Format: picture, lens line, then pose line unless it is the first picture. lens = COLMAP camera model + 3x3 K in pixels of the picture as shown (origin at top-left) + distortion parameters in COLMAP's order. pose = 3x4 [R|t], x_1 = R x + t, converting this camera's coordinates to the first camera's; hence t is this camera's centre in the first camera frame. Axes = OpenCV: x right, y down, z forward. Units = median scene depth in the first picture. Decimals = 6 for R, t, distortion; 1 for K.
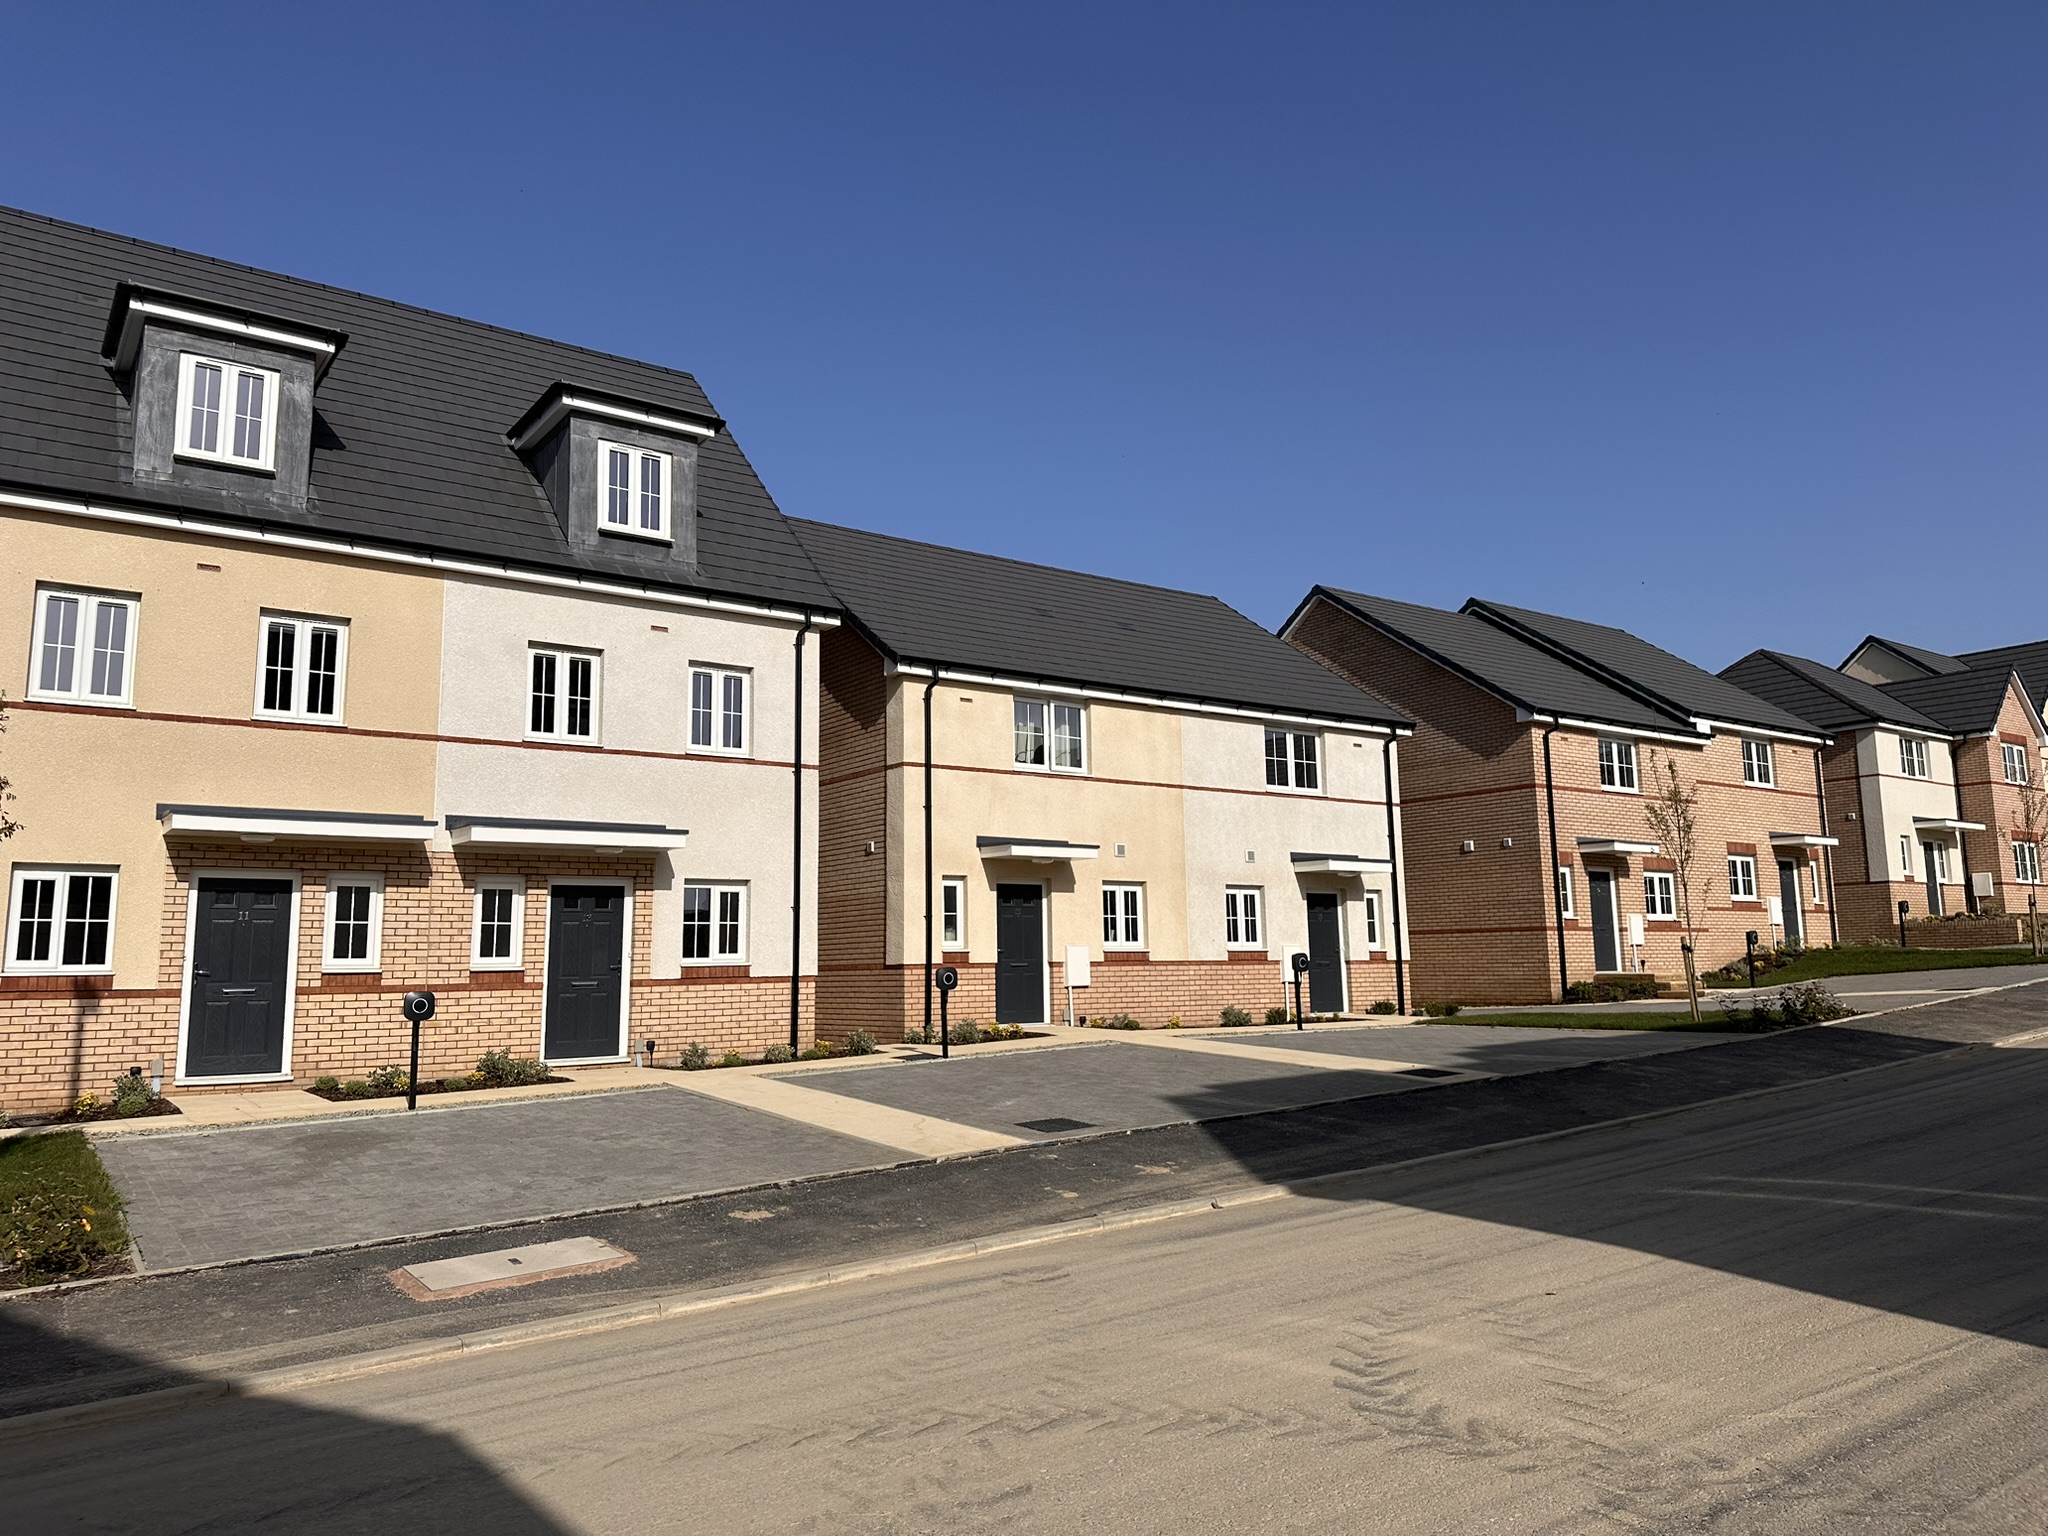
lens RADIAL K [[1443.5, 0, 1018.7], [0, 1443.5, 761.2], [0, 0, 1]] dist [0.043277, -0.048279]
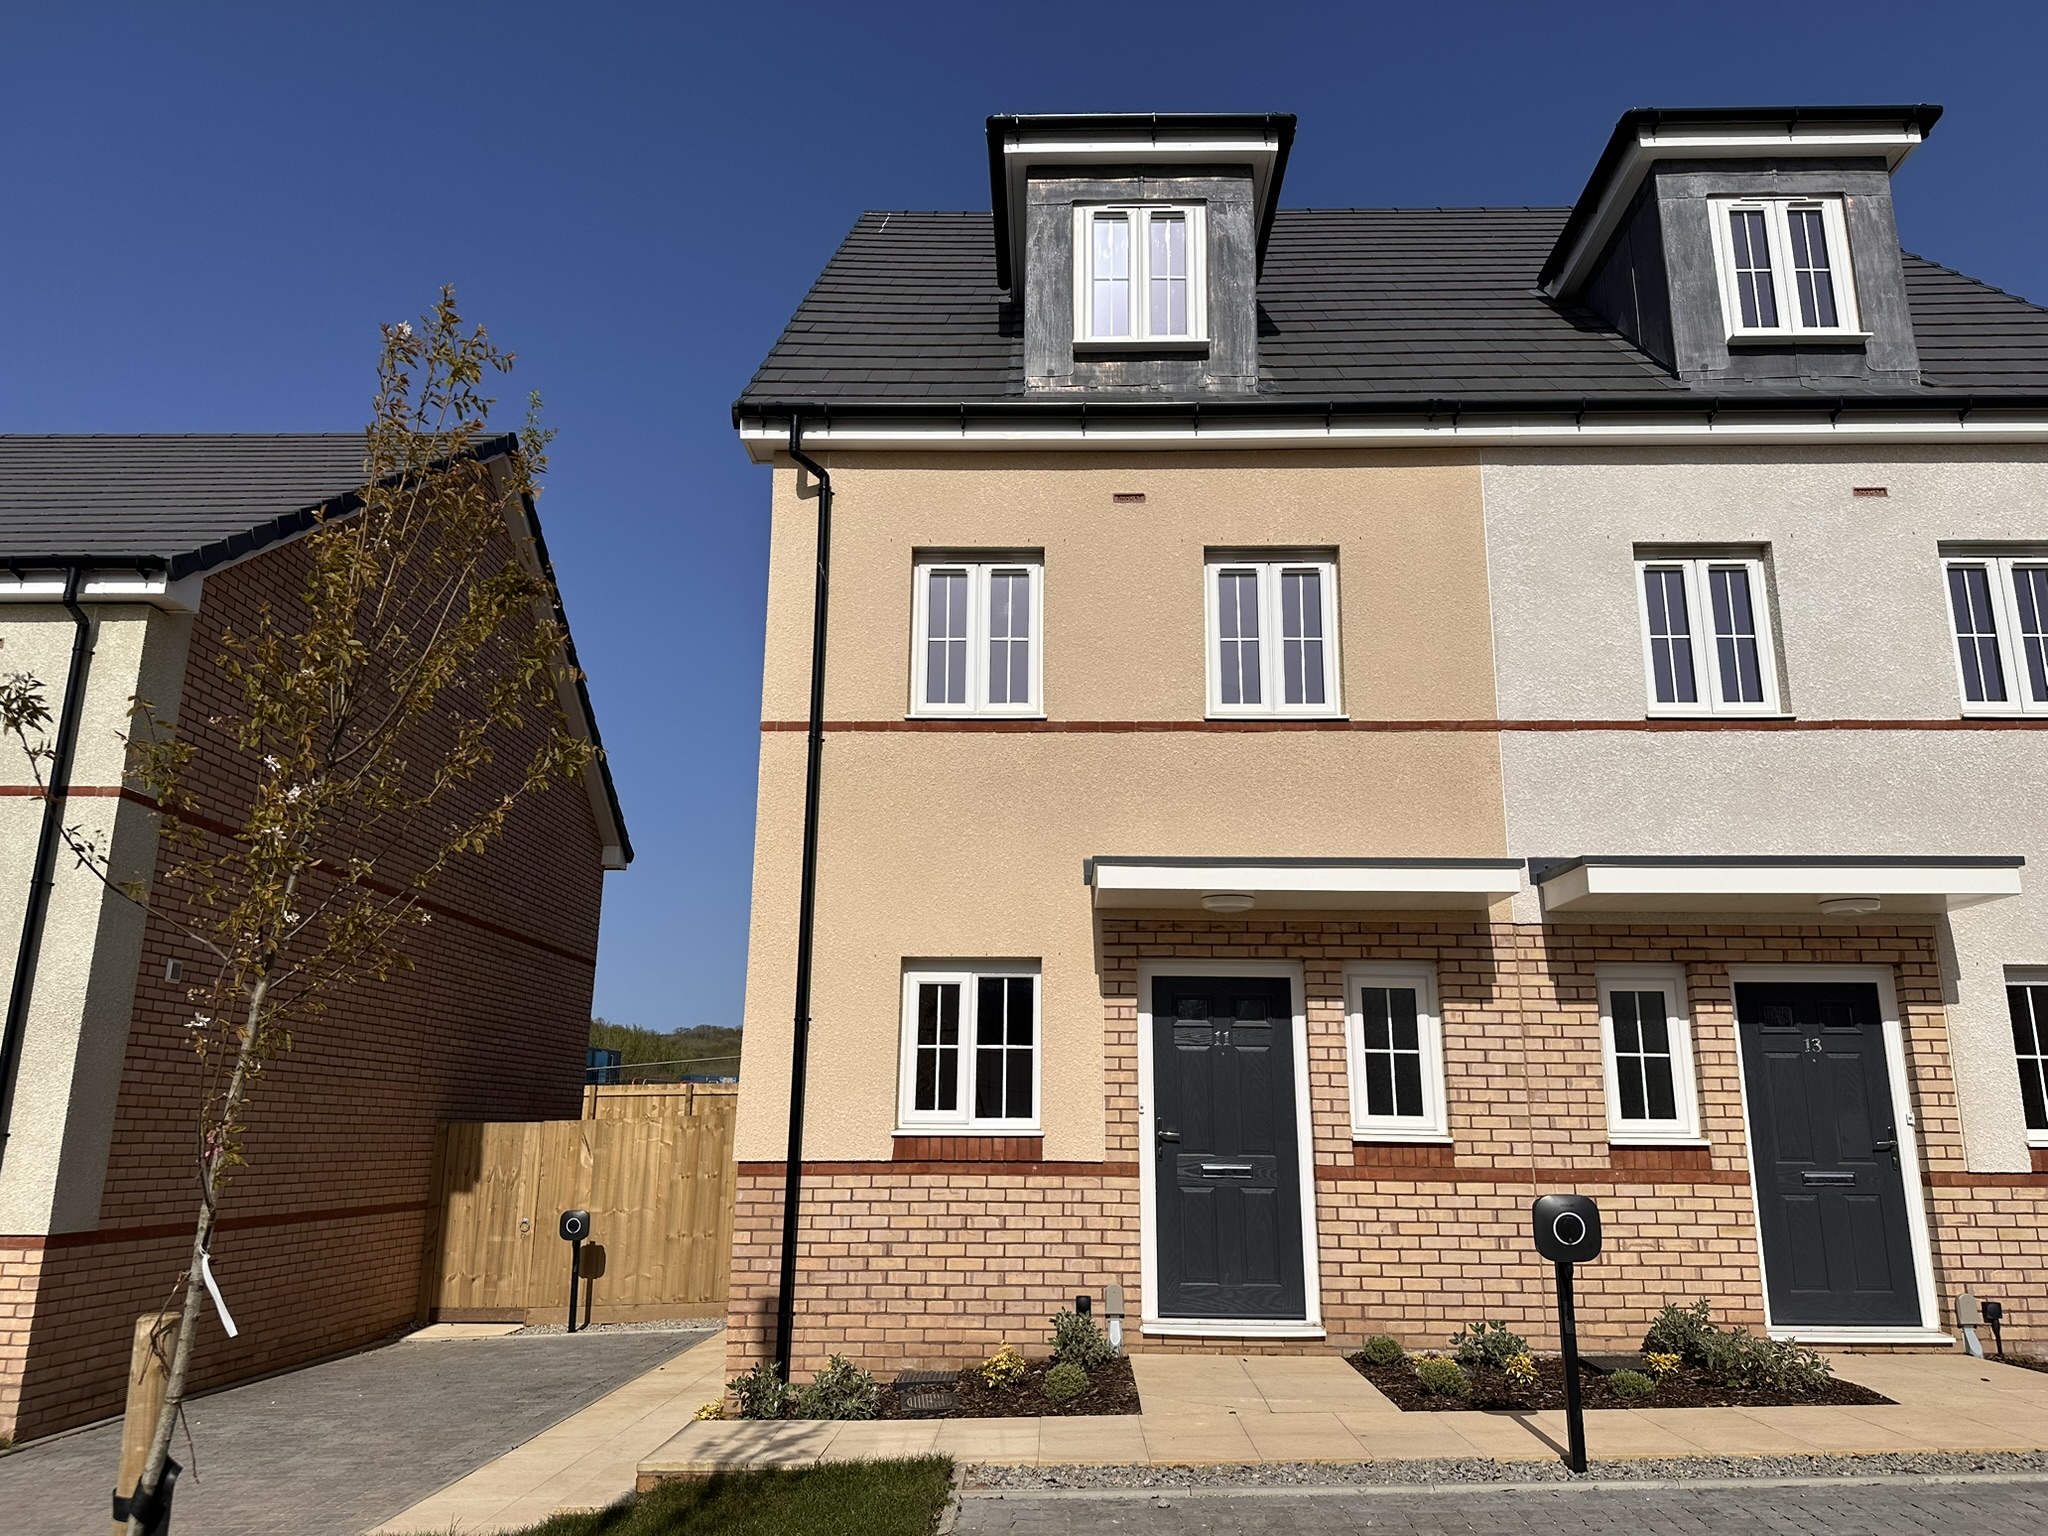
lens RADIAL K [[1443.9, 0, 1020.5], [0, 1443.9, 767.5], [0, 0, 1]] dist [0.138765, -0.244916]
pose [[0.794816, -0.127974, -0.593204, -0.220371], [0.069937, 0.990315, -0.119938, 0.059323], [0.602808, 0.053842, 0.796068, 0.450253]]
